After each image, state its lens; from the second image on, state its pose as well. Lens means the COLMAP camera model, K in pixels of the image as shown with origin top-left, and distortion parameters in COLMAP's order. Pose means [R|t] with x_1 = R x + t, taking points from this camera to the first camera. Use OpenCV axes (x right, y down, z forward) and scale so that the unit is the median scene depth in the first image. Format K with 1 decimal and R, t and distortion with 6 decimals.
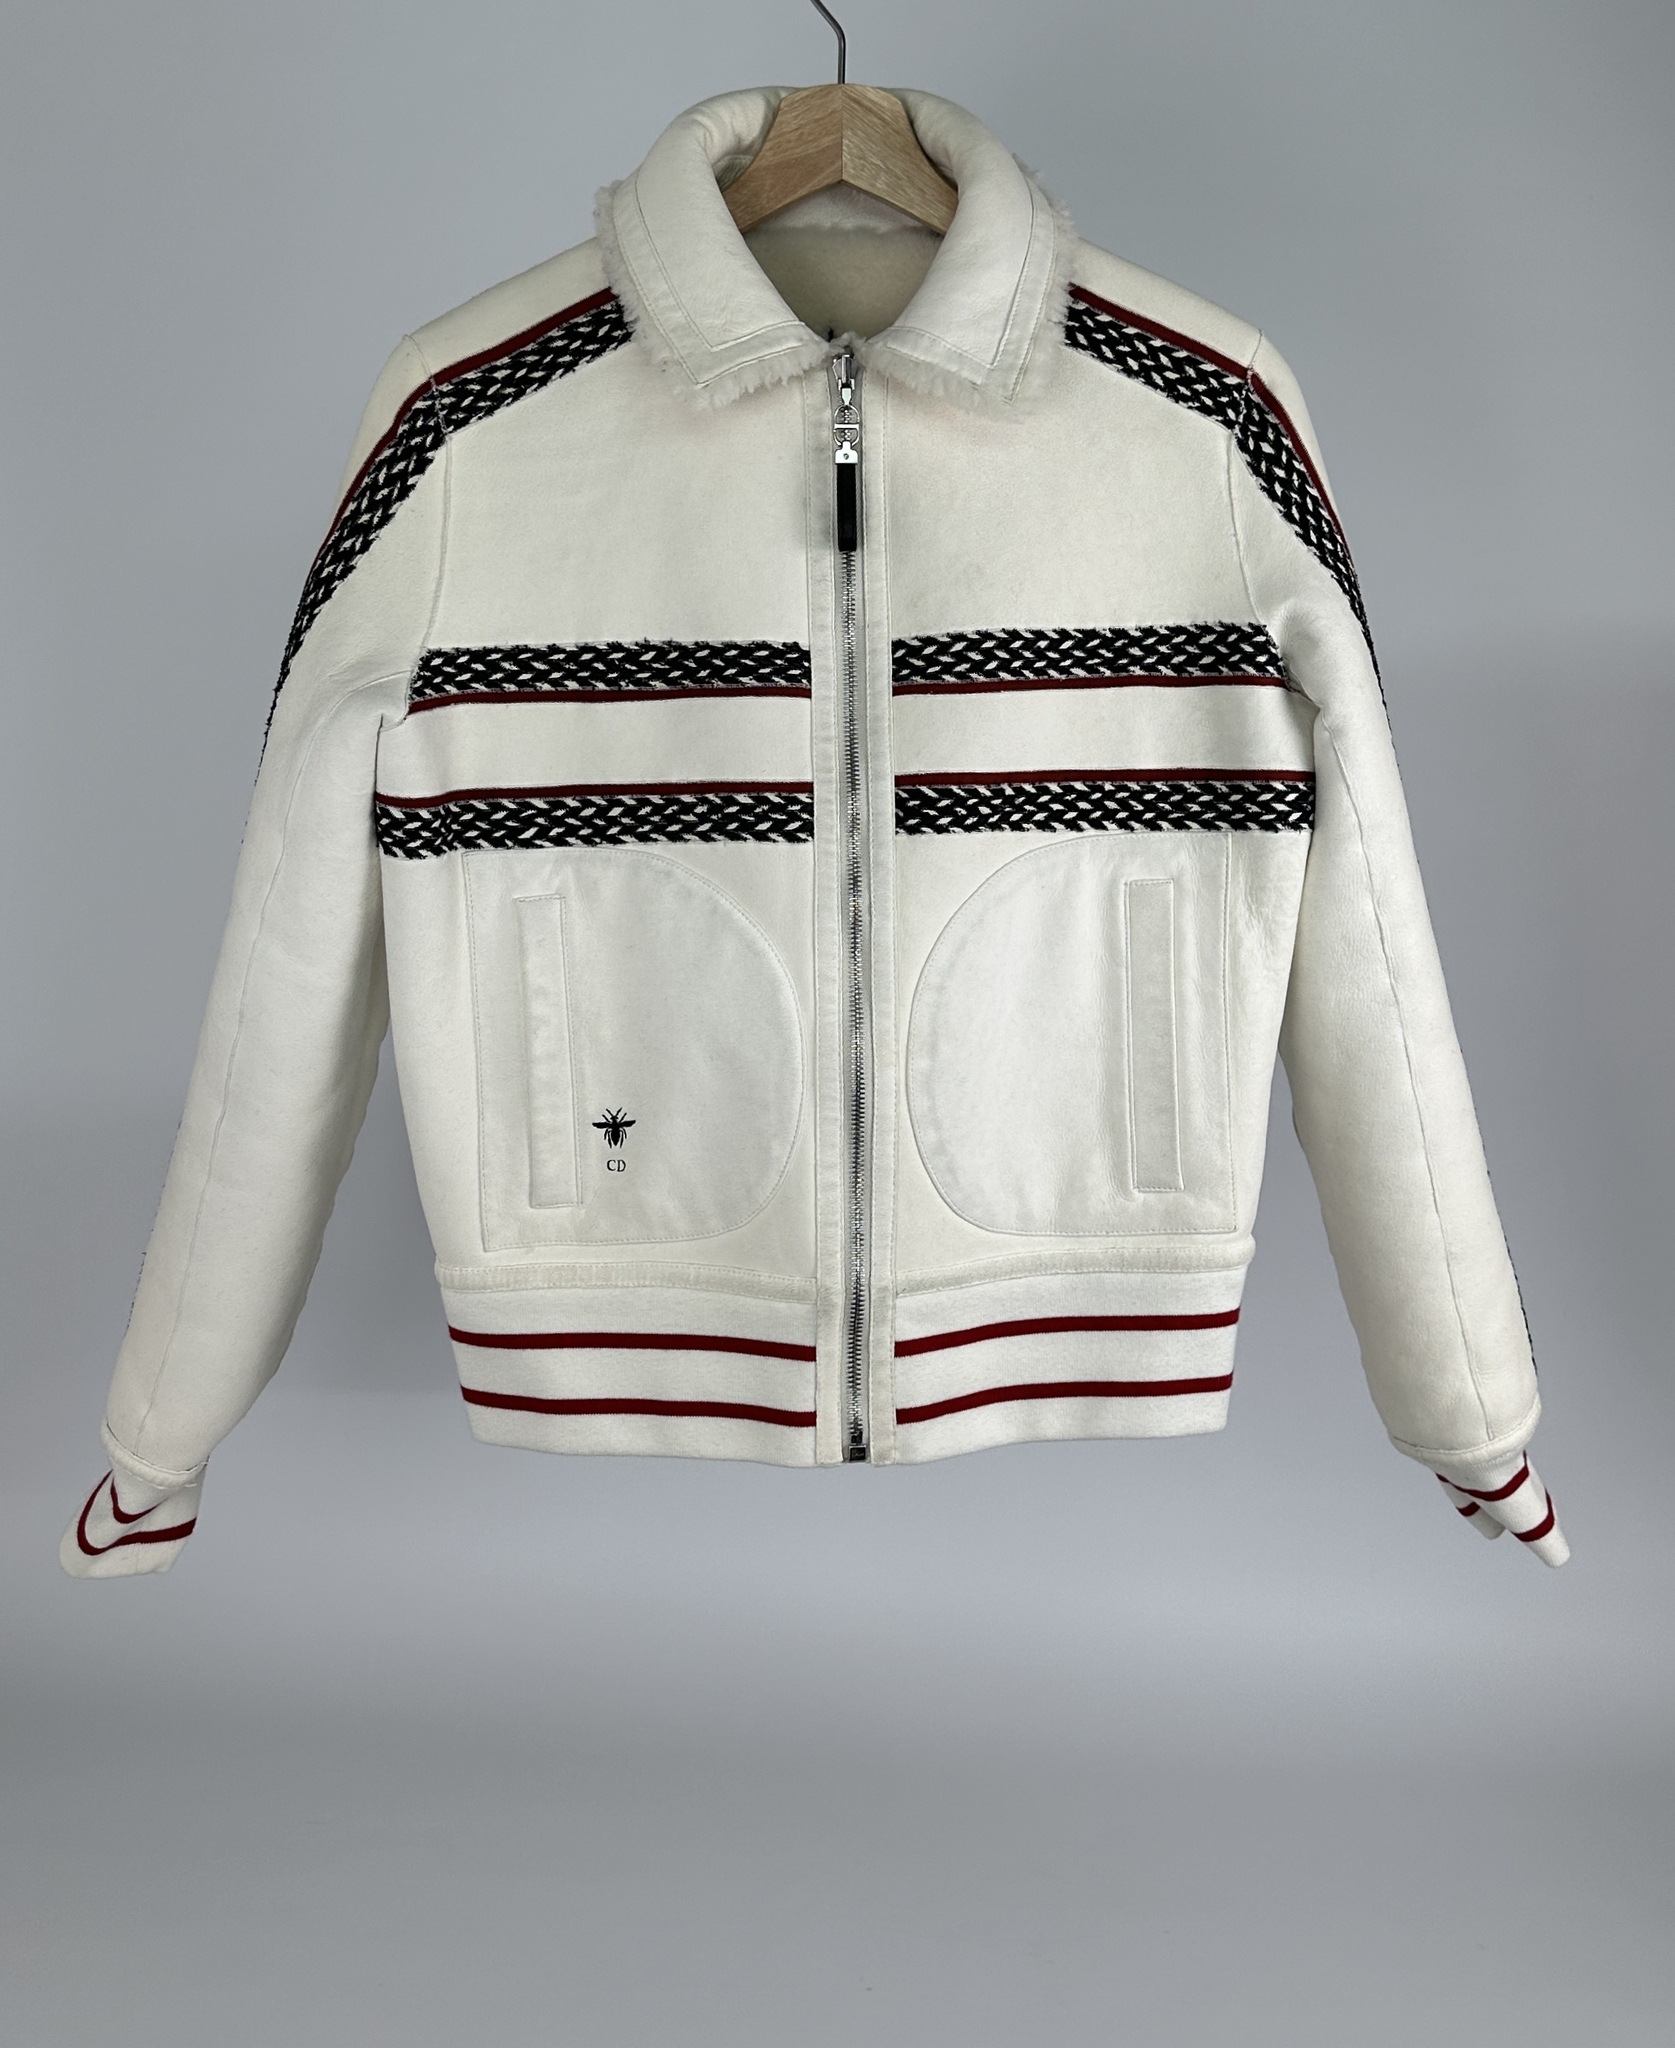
lens RADIAL K [[2011.6, 0, 847.4], [0, 2011.6, 833.2], [0, 0, 1]] dist [0.122365, 0.000000]
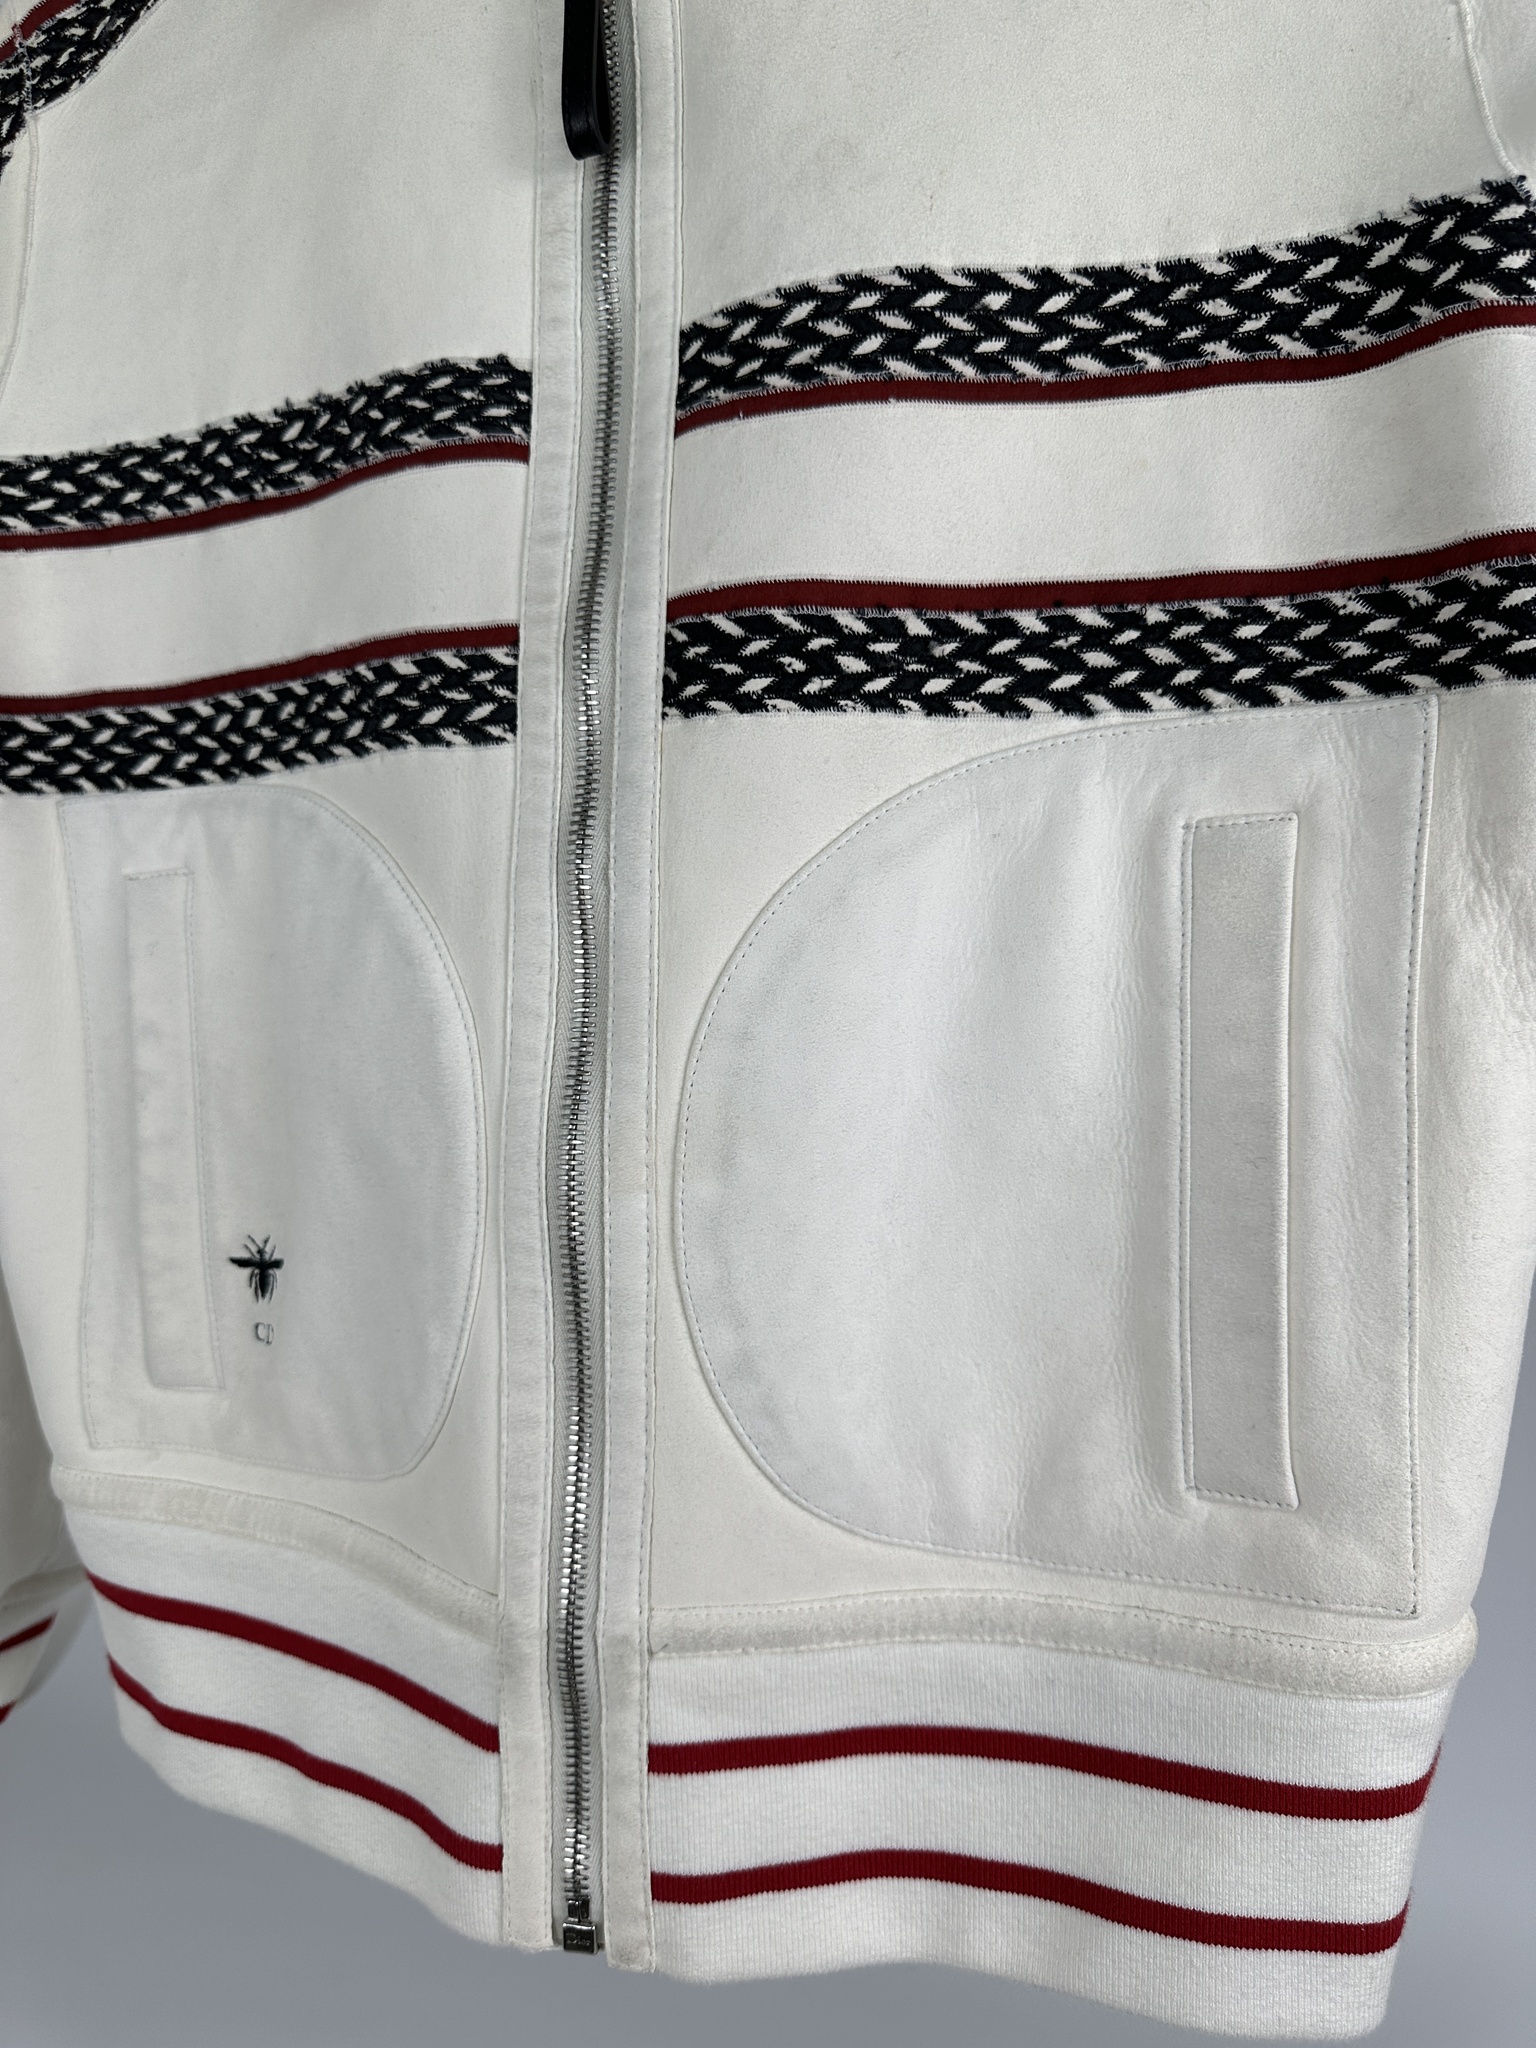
lens RADIAL K [[1499.6, 0, 767.7], [0, 1499.6, 1032.8], [0, 0, 1]] dist [0.016479, -0.054552]
pose [[0.928483, 0.022571, -0.370689, 0.179871], [-0.013525, 0.999544, 0.026983, 0.065106], [0.371129, -0.020040, 0.928365, 0.660091]]
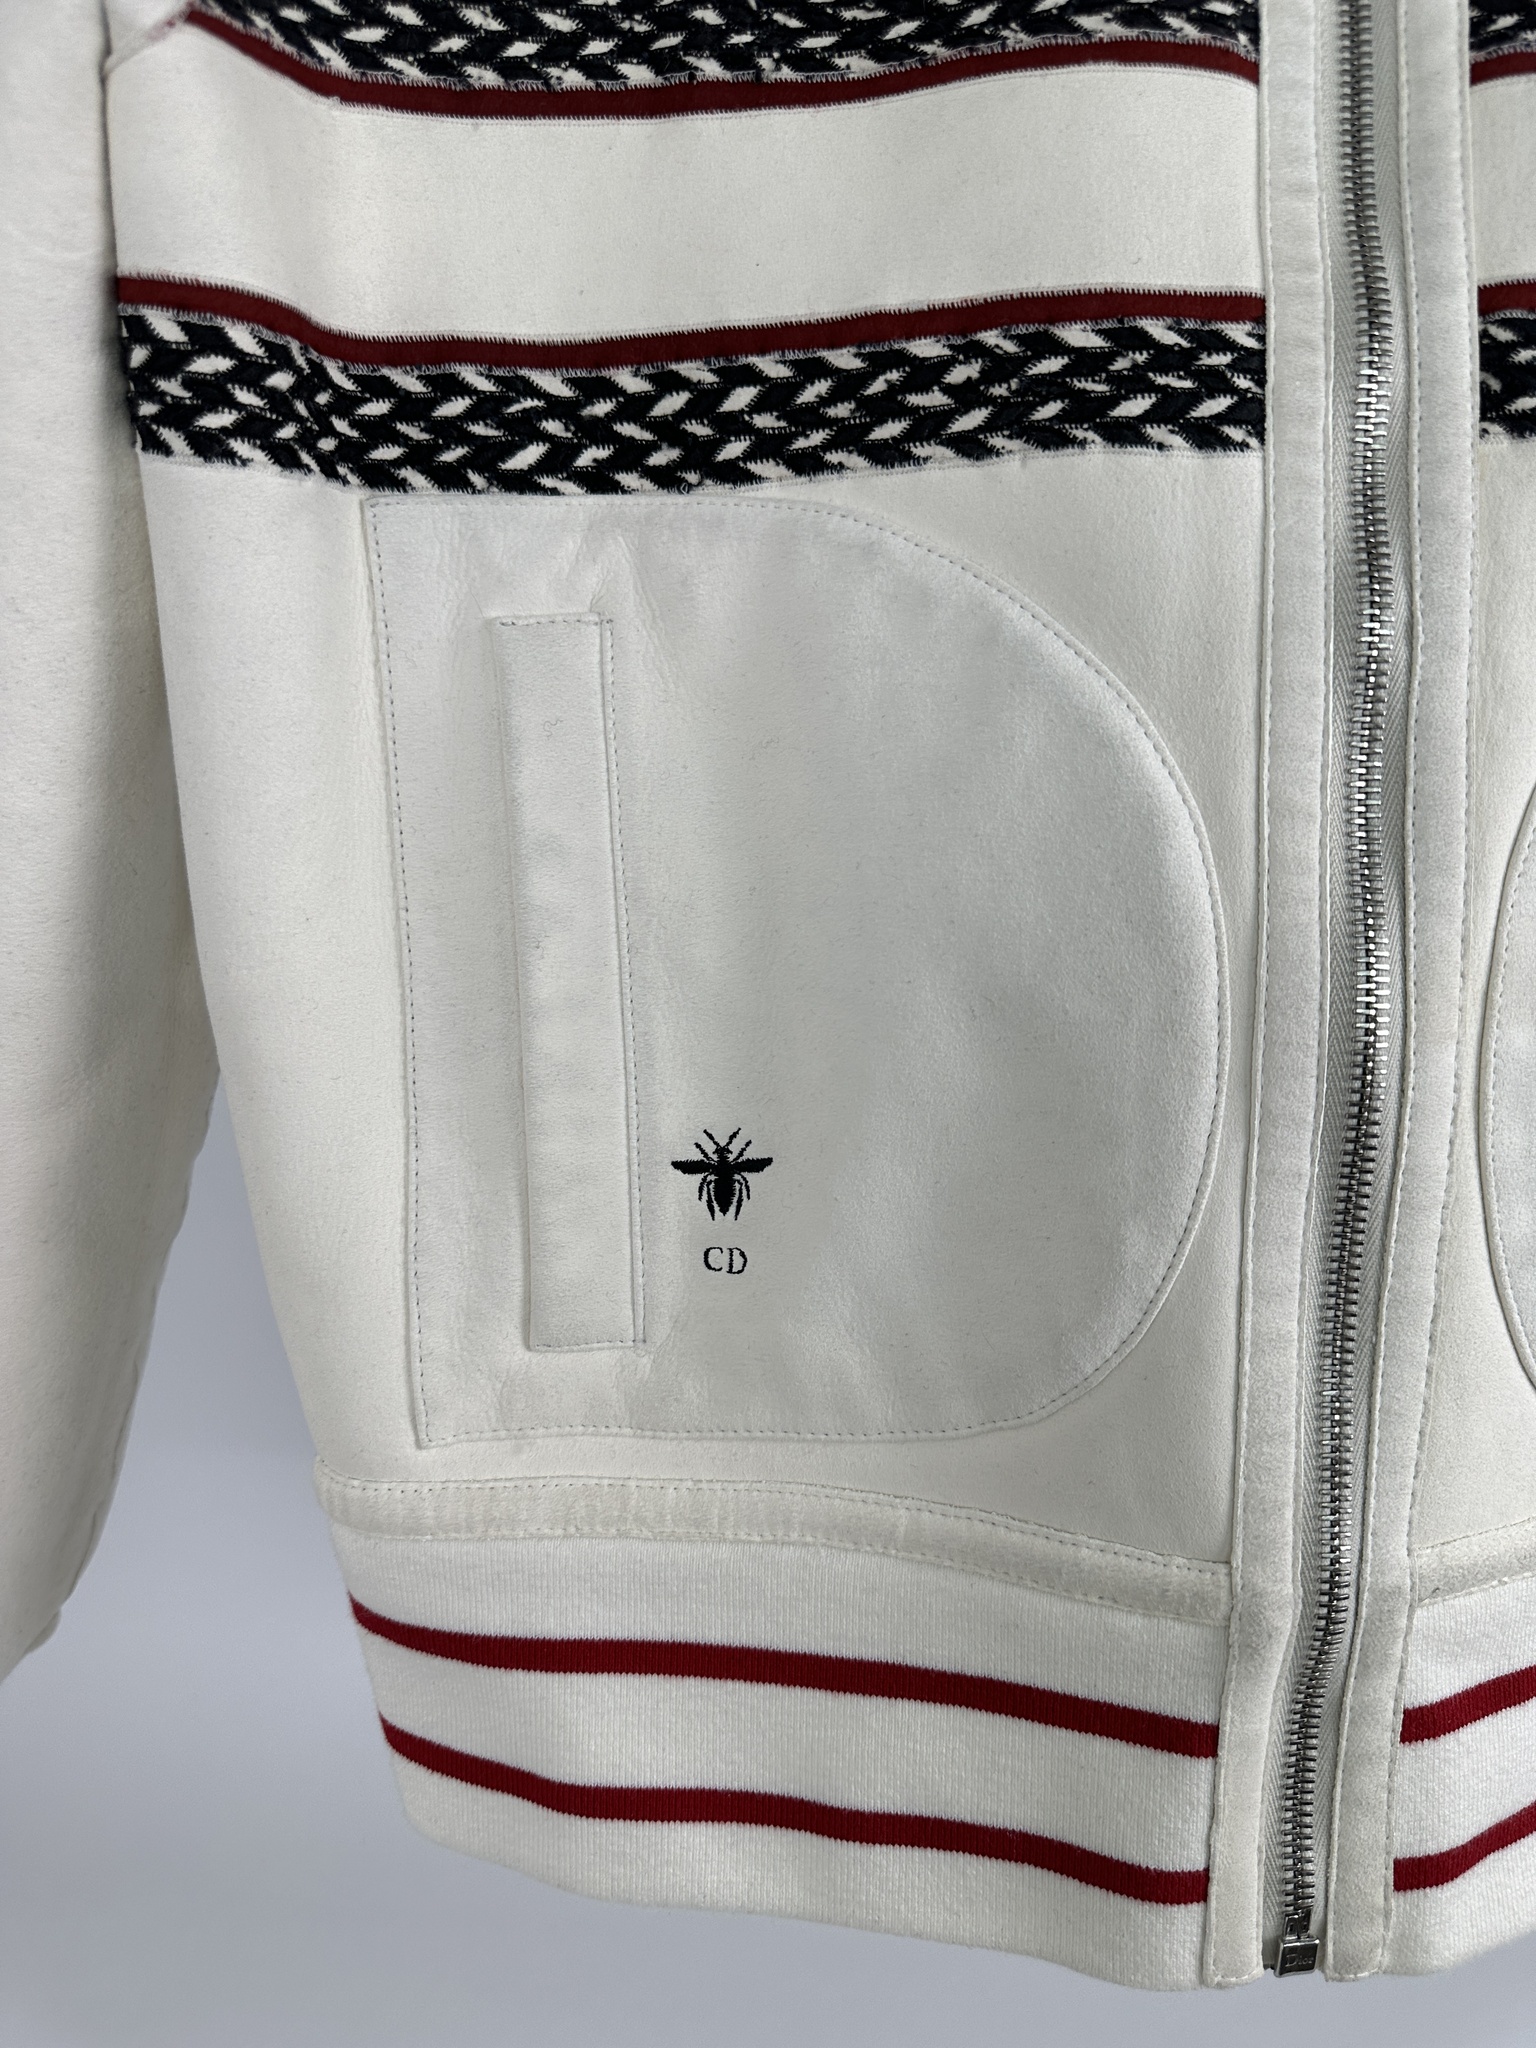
lens RADIAL K [[1499.6, 0, 803.9], [0, 1499.6, 1023.9], [0, 0, 1]] dist [0.016479, -0.054552]
pose [[0.999660, 0.023786, -0.010708, -0.096250], [-0.022927, 0.996980, 0.074200, 0.091347], [0.012441, -0.073929, 0.997186, 0.694221]]
